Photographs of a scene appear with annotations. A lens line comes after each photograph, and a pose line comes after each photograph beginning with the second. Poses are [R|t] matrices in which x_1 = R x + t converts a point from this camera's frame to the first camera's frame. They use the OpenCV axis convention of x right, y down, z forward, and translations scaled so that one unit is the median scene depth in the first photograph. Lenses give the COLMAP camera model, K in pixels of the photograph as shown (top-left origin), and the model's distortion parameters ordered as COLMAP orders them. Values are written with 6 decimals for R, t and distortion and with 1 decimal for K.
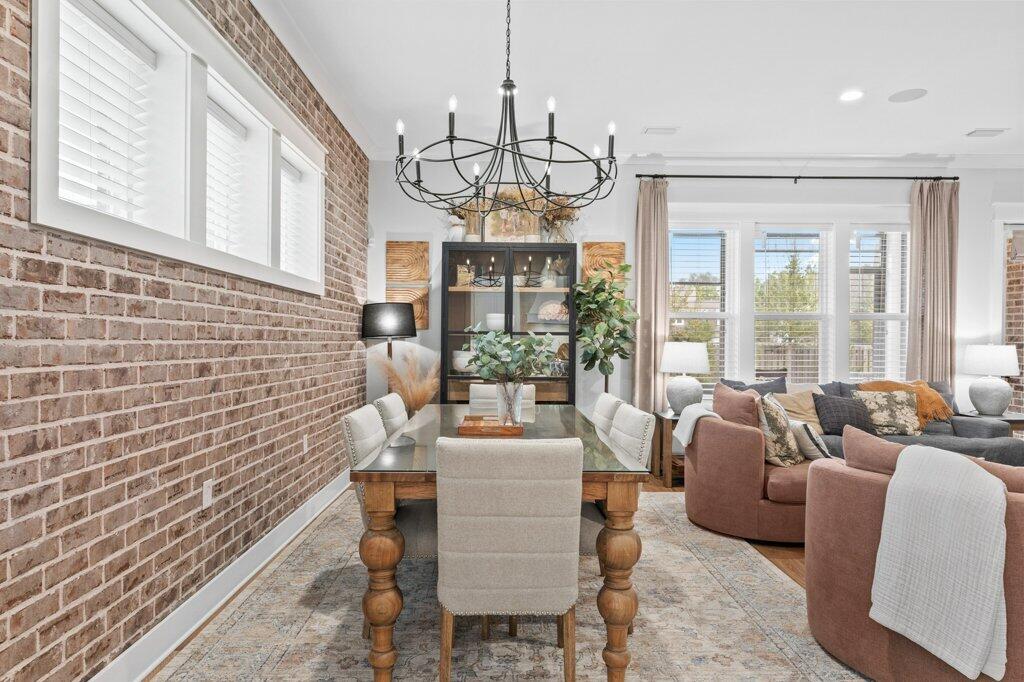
lens RADIAL K [[547.1, 0, 512.0], [0, 547.1, 341.0], [0, 0, 1]] dist [0.000437, -0.000157]
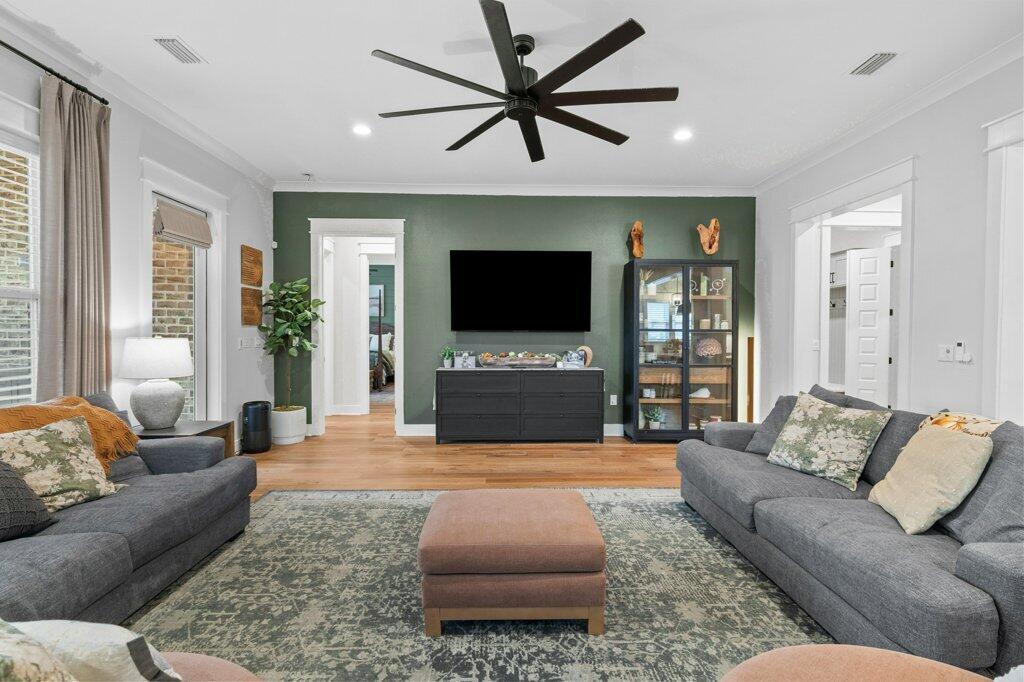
lens RADIAL K [[474.5, 0, 512.0], [0, 474.5, 341.0], [0, 0, 1]] dist [0.000233, -0.000170]
pose [[-0.029372, -0.028975, 0.999149, 0.181947], [-0.000269, 0.999580, 0.028979, -0.008309], [-0.999569, 0.000582, -0.029367, 0.503156]]
